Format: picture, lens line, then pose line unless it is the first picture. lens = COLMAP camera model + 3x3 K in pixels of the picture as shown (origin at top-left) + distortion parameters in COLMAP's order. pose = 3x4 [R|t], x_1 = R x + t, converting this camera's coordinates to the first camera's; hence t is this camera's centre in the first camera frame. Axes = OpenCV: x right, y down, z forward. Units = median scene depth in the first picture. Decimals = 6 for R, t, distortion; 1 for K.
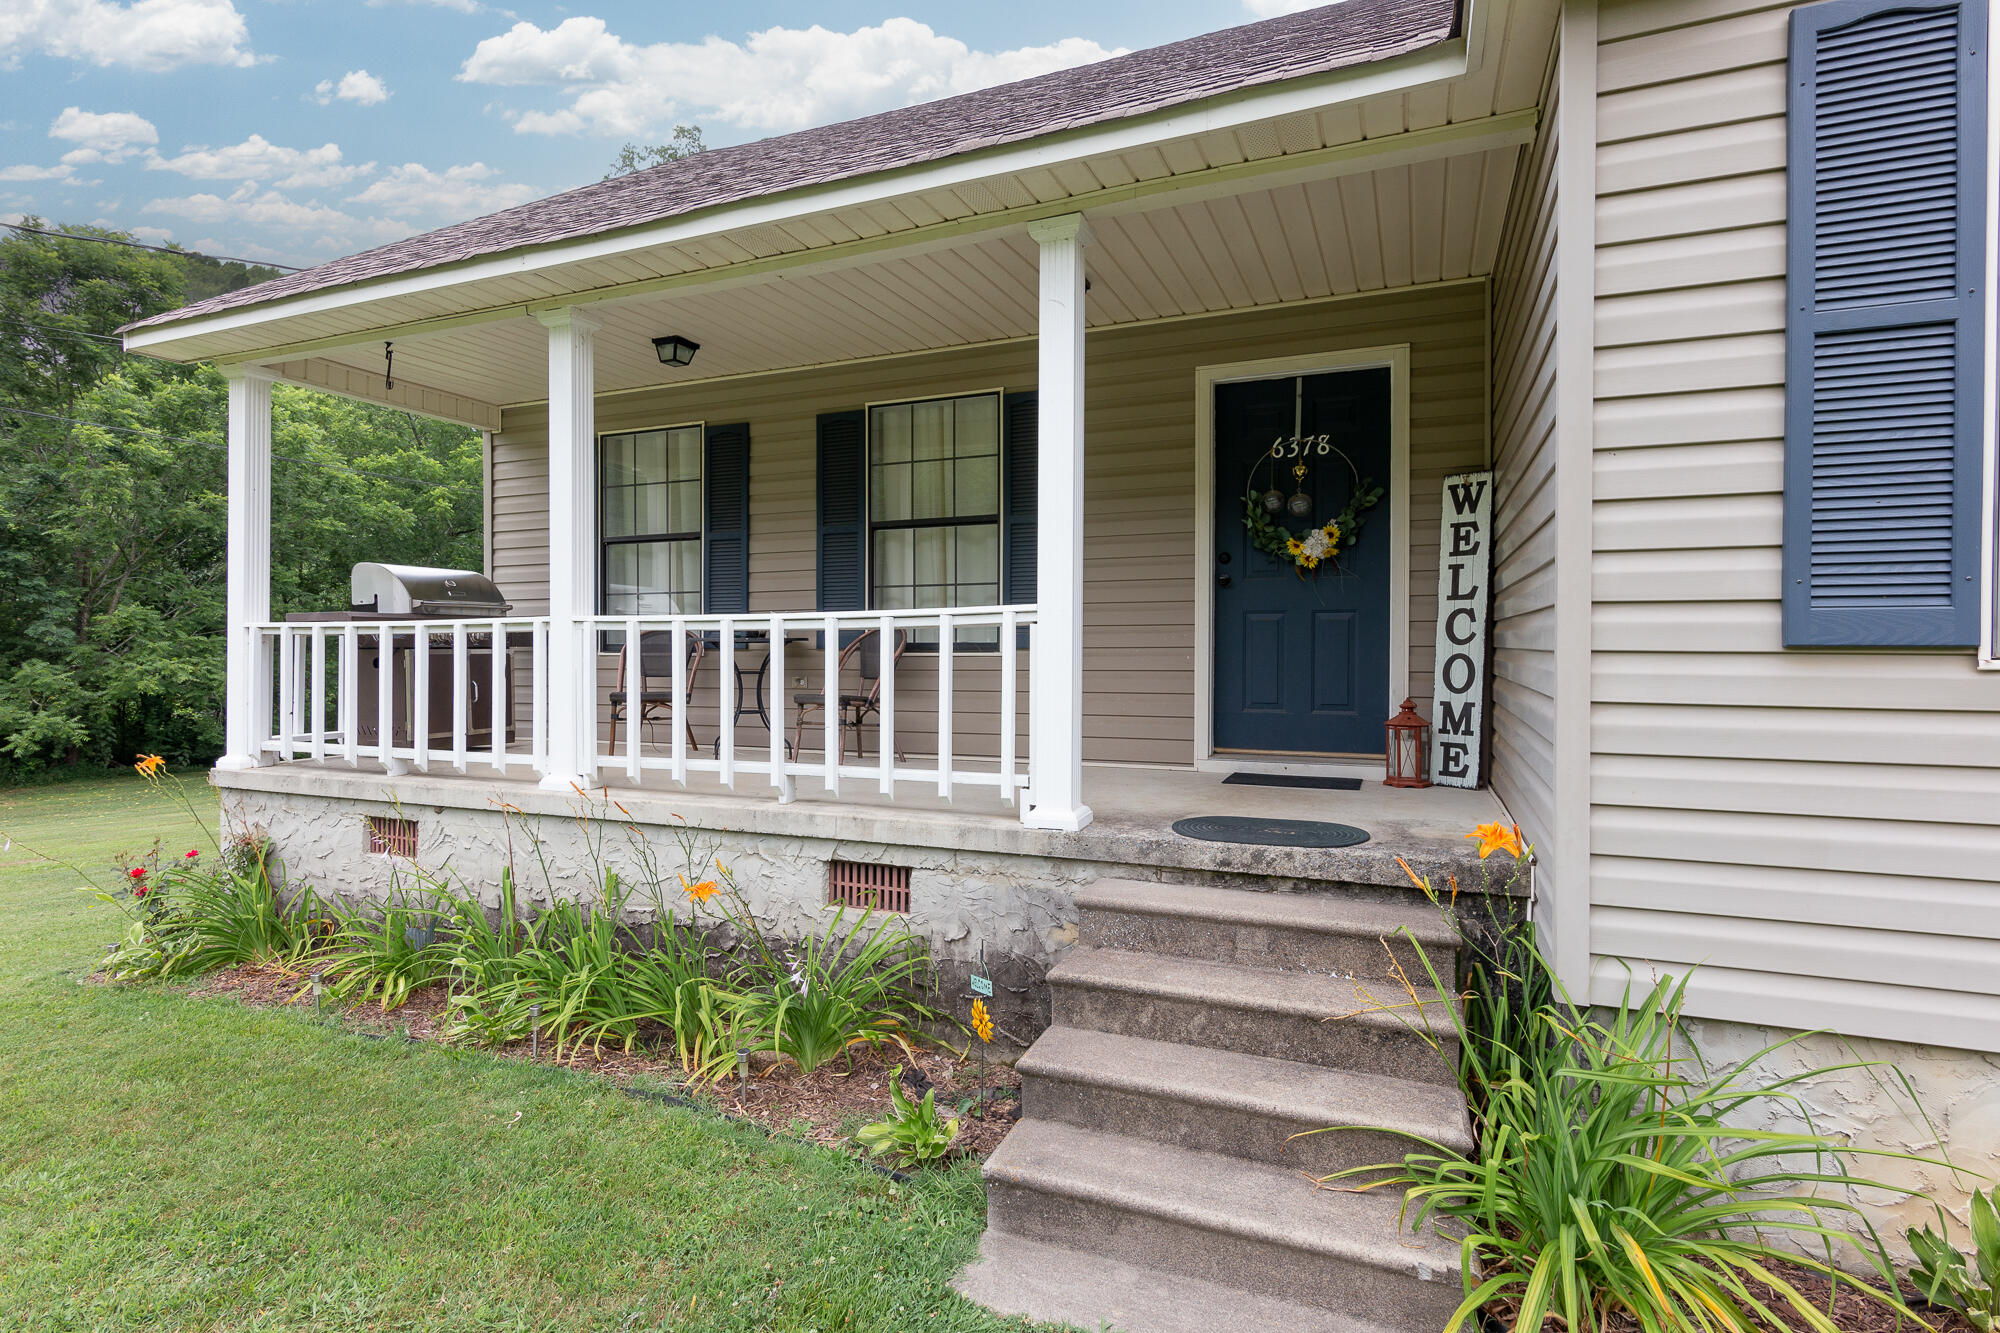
lens RADIAL K [[975.6, 0, 1023.3], [0, 975.6, 661.4], [0, 0, 1]] dist [-0.002950, -0.000226]
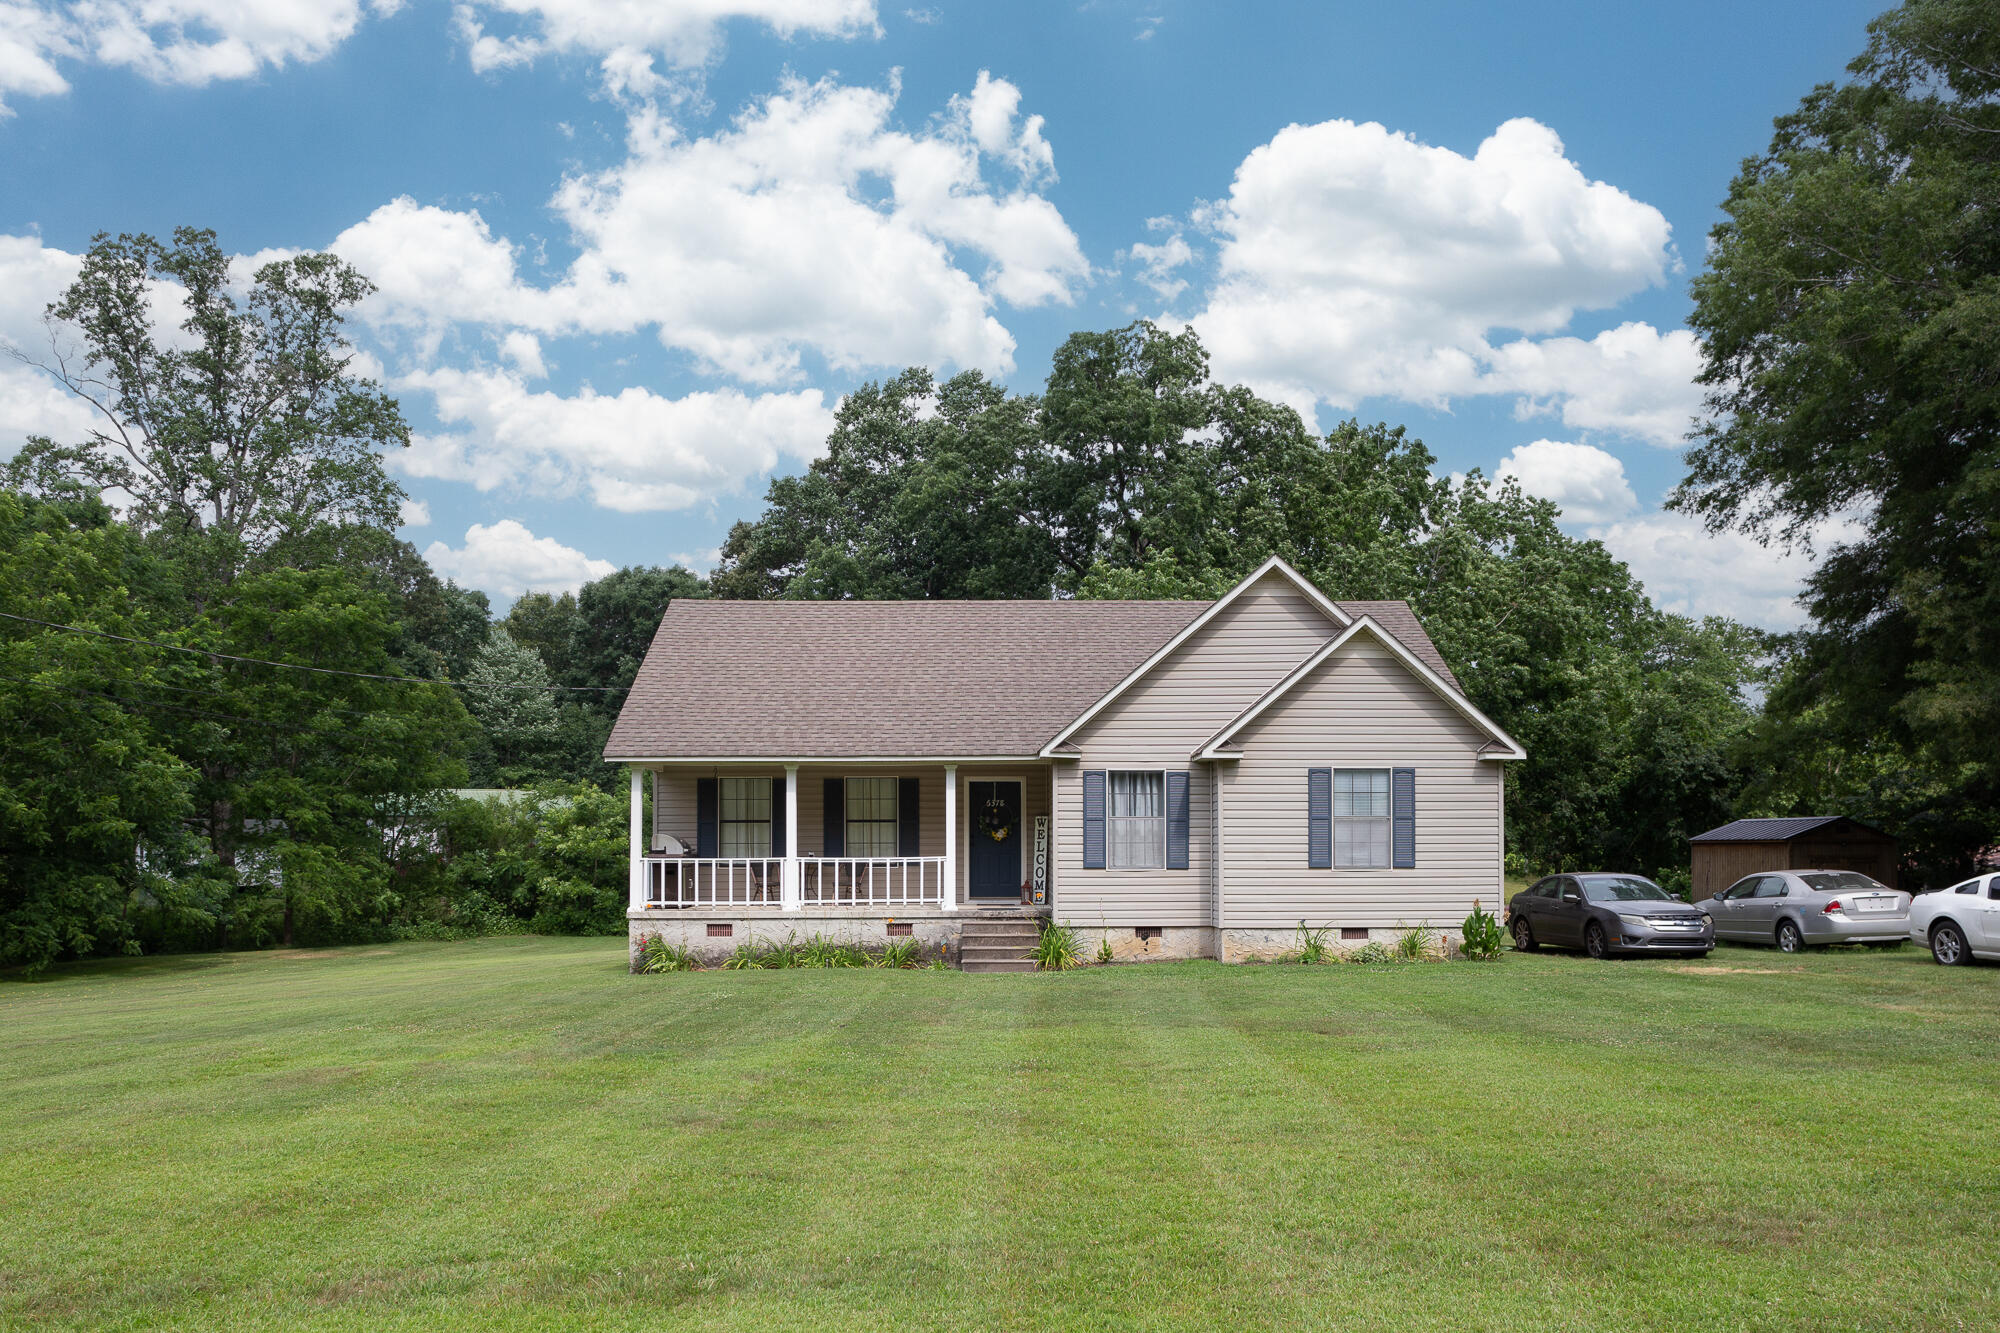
lens RADIAL K [[1456.3, 0, 1000.0], [0, 1456.3, 666.5], [0, 0, 1]] dist [-0.013197, 0.002579]
pose [[0.927755, 0.042000, 0.370818, -1.684819], [0.005640, 0.991955, -0.126463, -0.062047], [-0.373147, 0.119418, 0.920055, -3.912043]]
